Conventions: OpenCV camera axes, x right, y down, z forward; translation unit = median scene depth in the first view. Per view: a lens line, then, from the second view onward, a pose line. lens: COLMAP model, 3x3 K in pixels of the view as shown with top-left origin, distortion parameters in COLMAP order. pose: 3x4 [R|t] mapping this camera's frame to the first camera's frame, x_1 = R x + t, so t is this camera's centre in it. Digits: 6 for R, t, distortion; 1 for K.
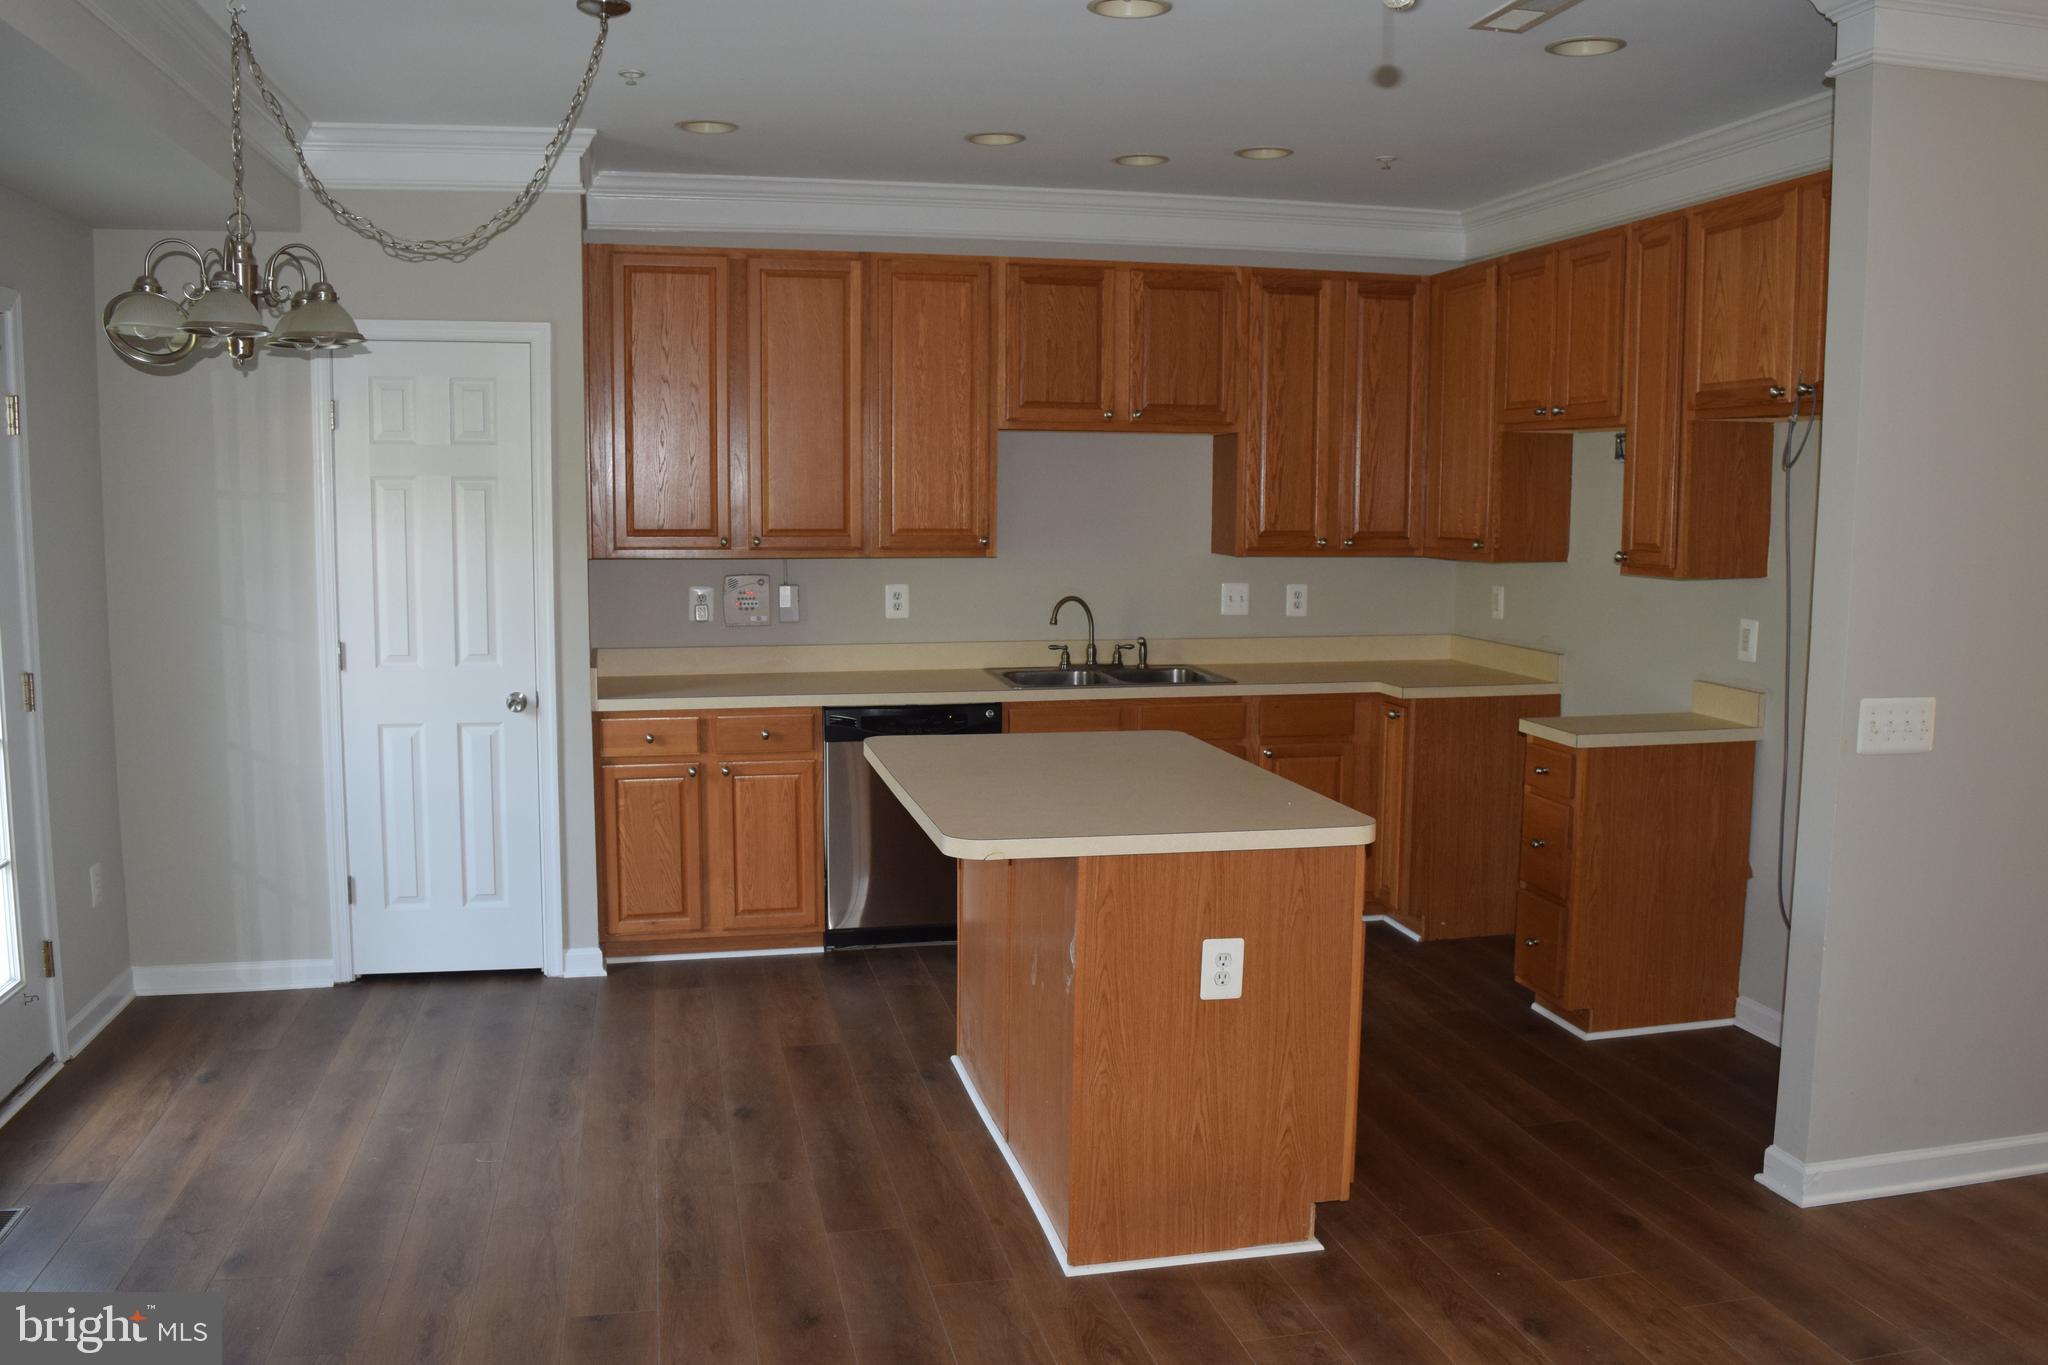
lens RADIAL K [[1598.6, 0, 1024.0], [0, 1598.6, 682.5], [0, 0, 1]] dist [-0.087594, 0.009155]
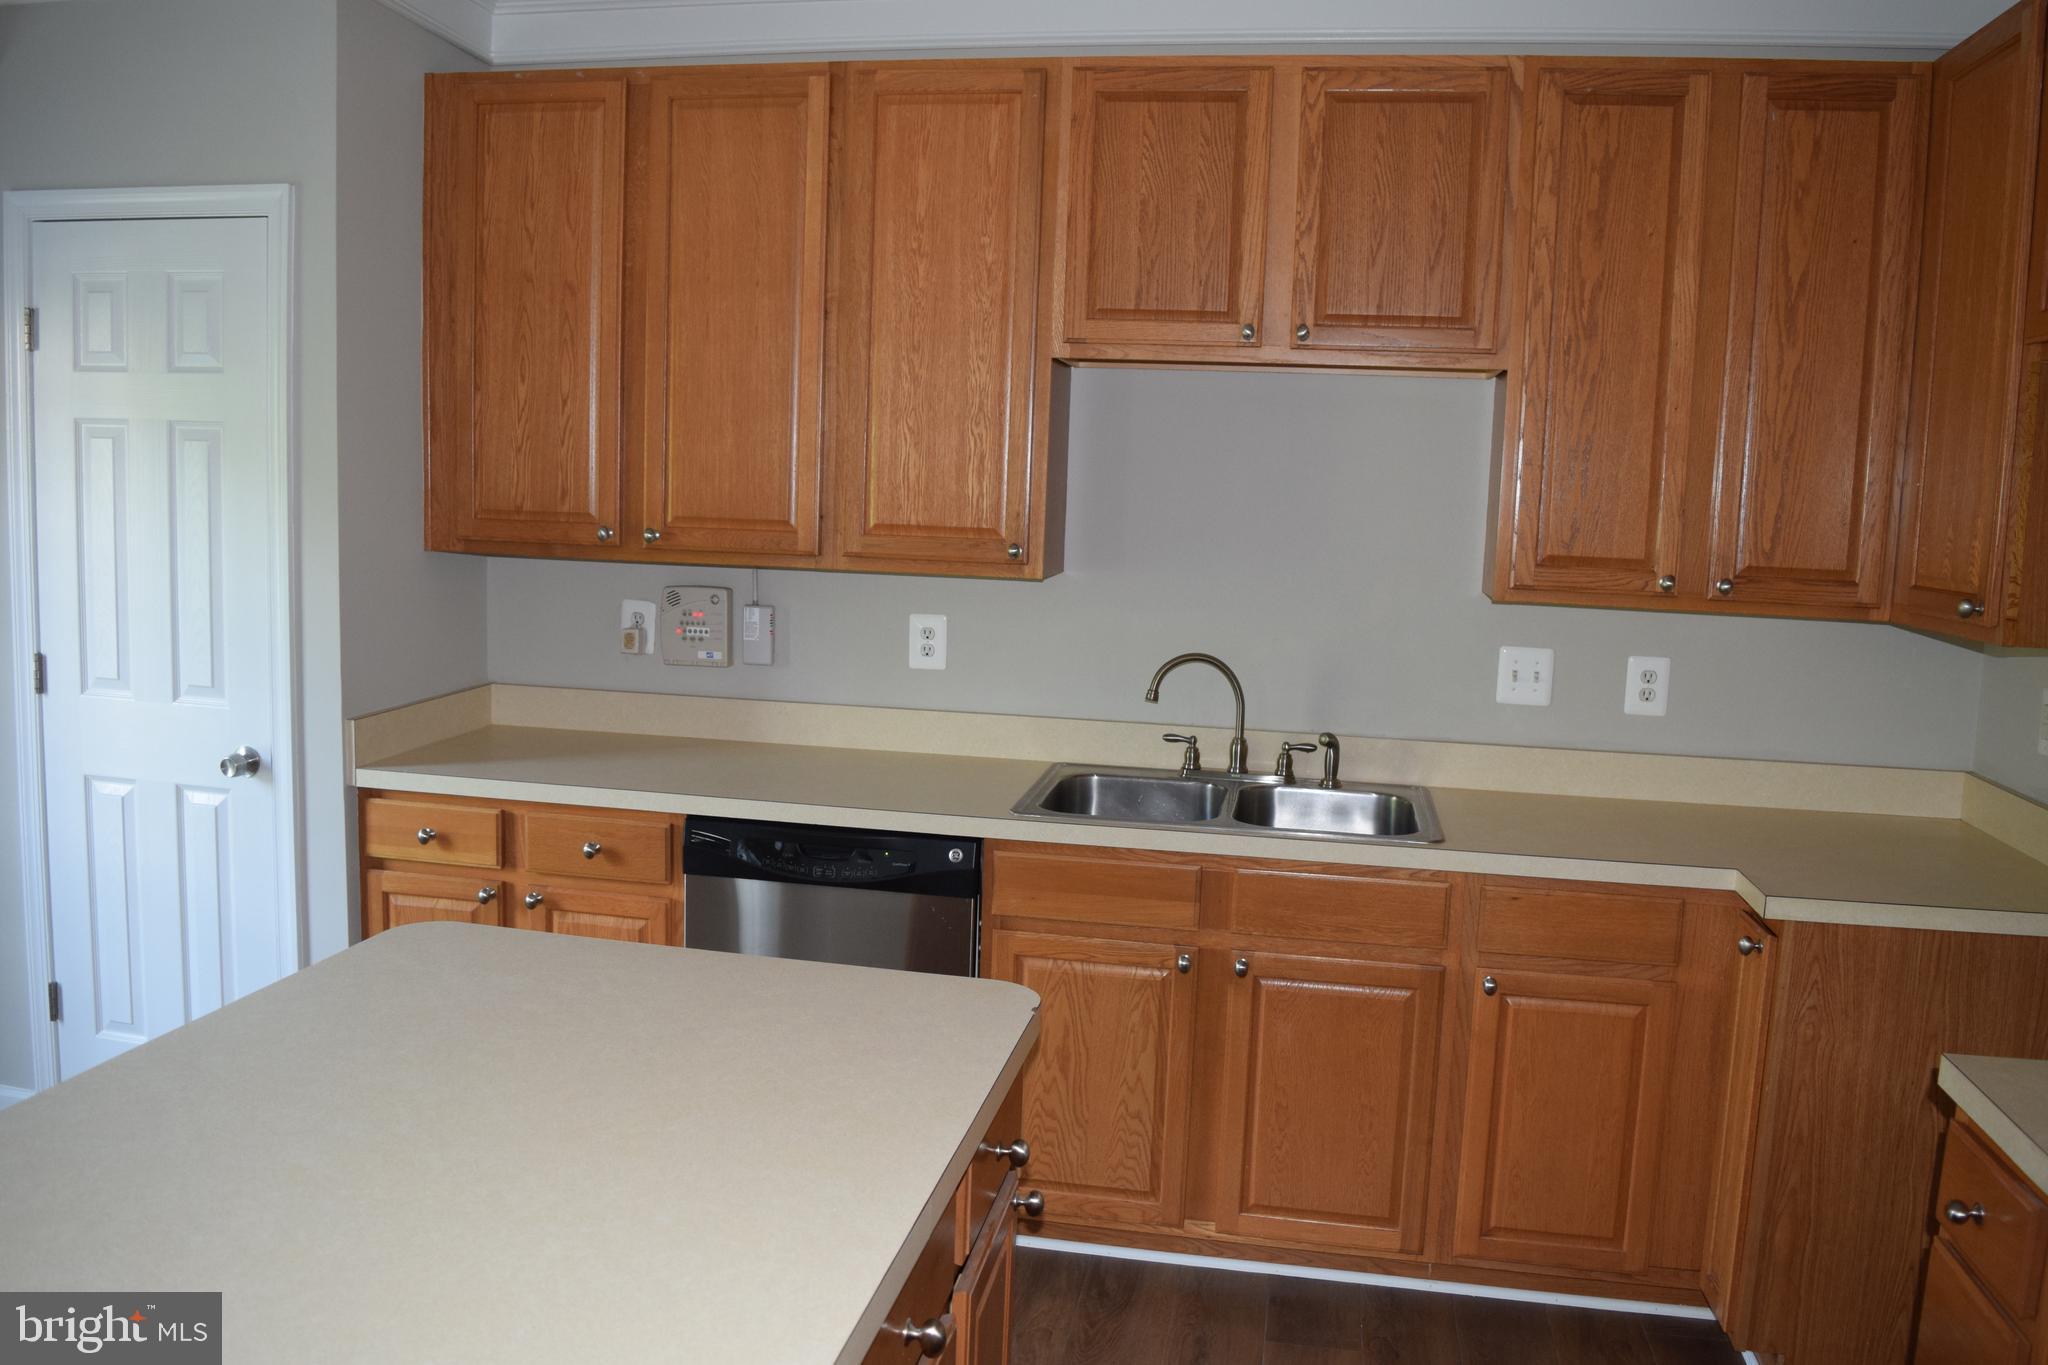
lens RADIAL K [[1598.6, 0, 1024.0], [0, 1598.6, 682.5], [0, 0, 1]] dist [-0.087594, 0.009155]
pose [[0.916613, 0.076044, -0.392477, 0.205740], [-0.076508, 0.996964, 0.014483, -0.048664], [0.392387, 0.016753, 0.919648, 0.460493]]
